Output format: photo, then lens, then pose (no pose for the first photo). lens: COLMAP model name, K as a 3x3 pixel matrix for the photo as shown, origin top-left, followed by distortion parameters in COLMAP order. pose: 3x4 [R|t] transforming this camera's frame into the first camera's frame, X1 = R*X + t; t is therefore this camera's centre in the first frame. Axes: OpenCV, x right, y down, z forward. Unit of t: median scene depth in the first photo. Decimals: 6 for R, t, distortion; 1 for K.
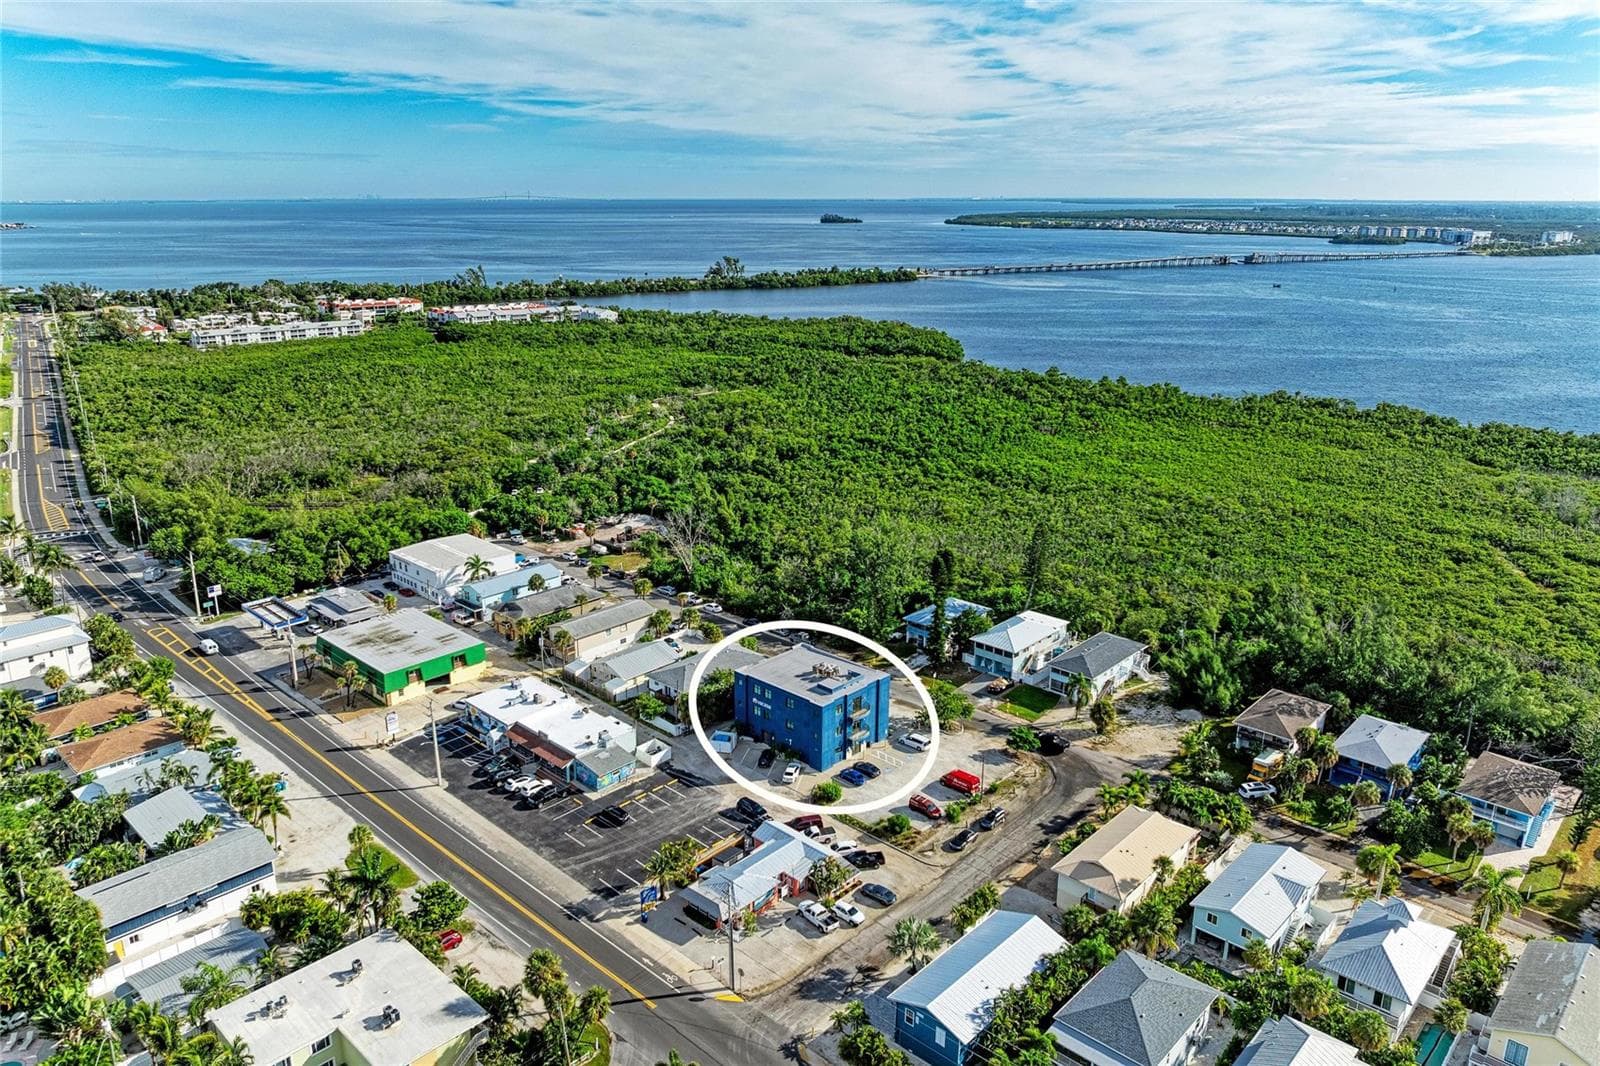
lens RADIAL K [[1123.7, 0, 796.8], [0, 1123.7, 534.2], [0, 0, 1]] dist [-0.019686, 0.006190]
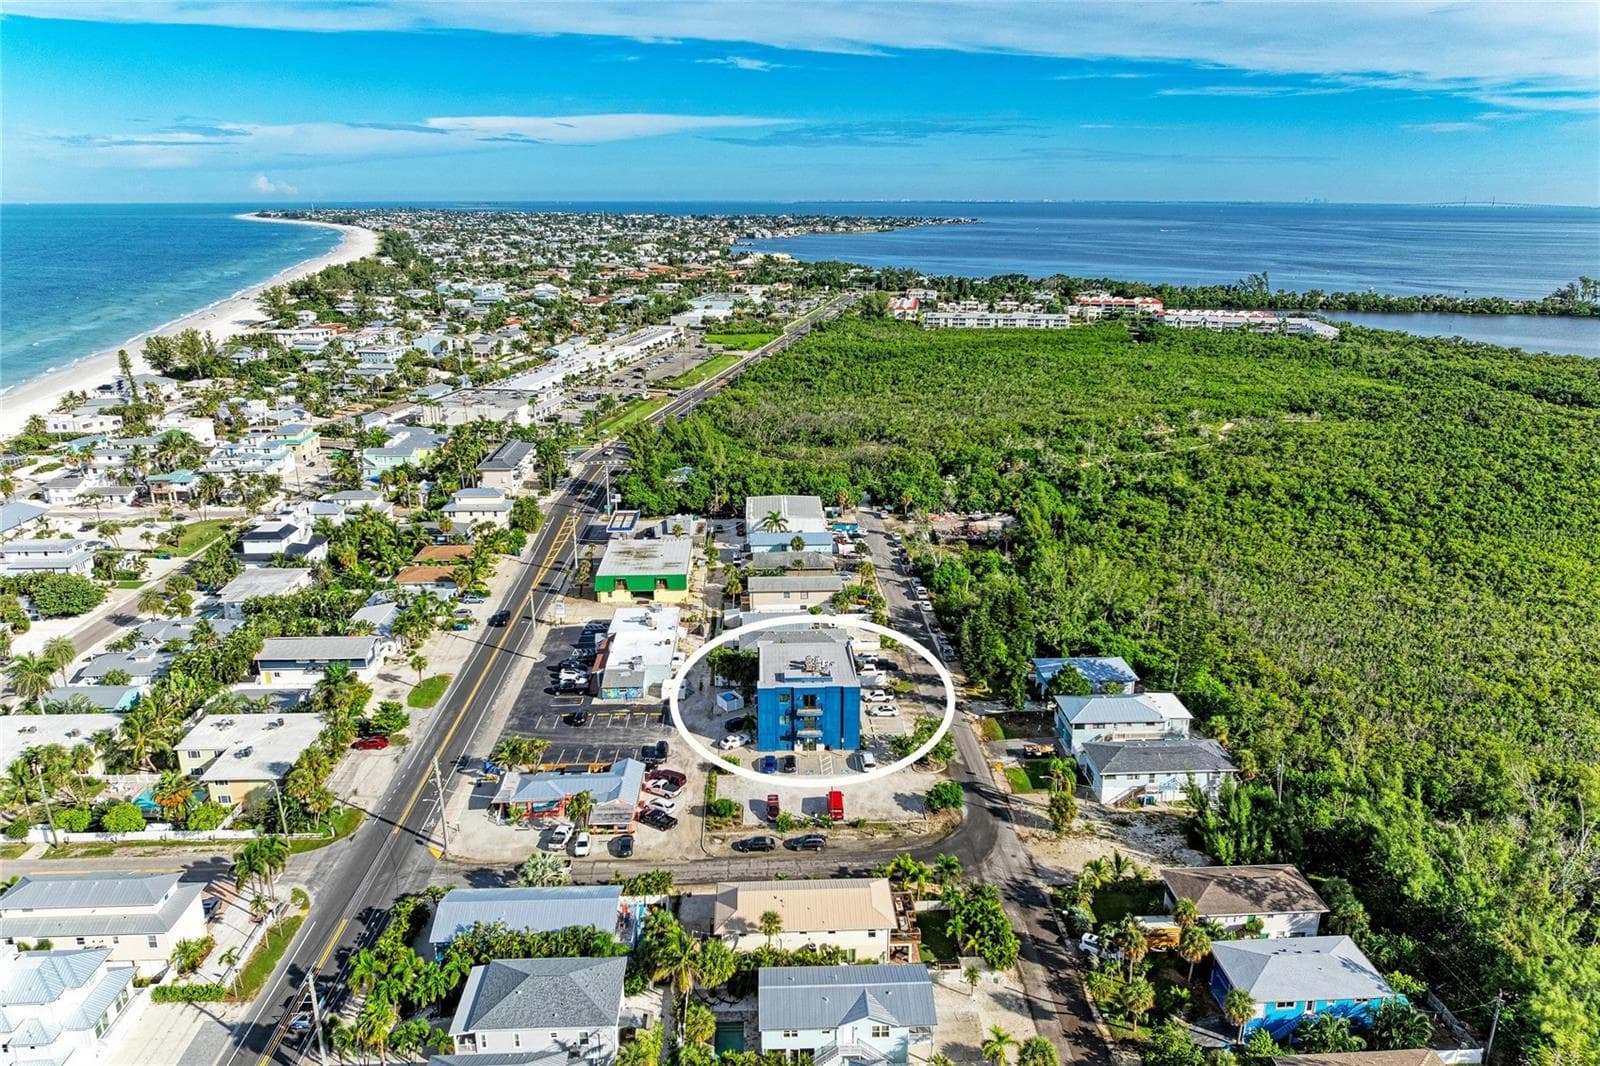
lens RADIAL K [[1123.7, 0, 810.6], [0, 1123.7, 540.6], [0, 0, 1]] dist [-0.019686, 0.006190]
pose [[0.719416, 0.205943, -0.663346, 0.167919], [-0.204187, 0.975540, 0.081420, -0.017355], [0.663889, 0.076872, 0.743870, 0.058281]]
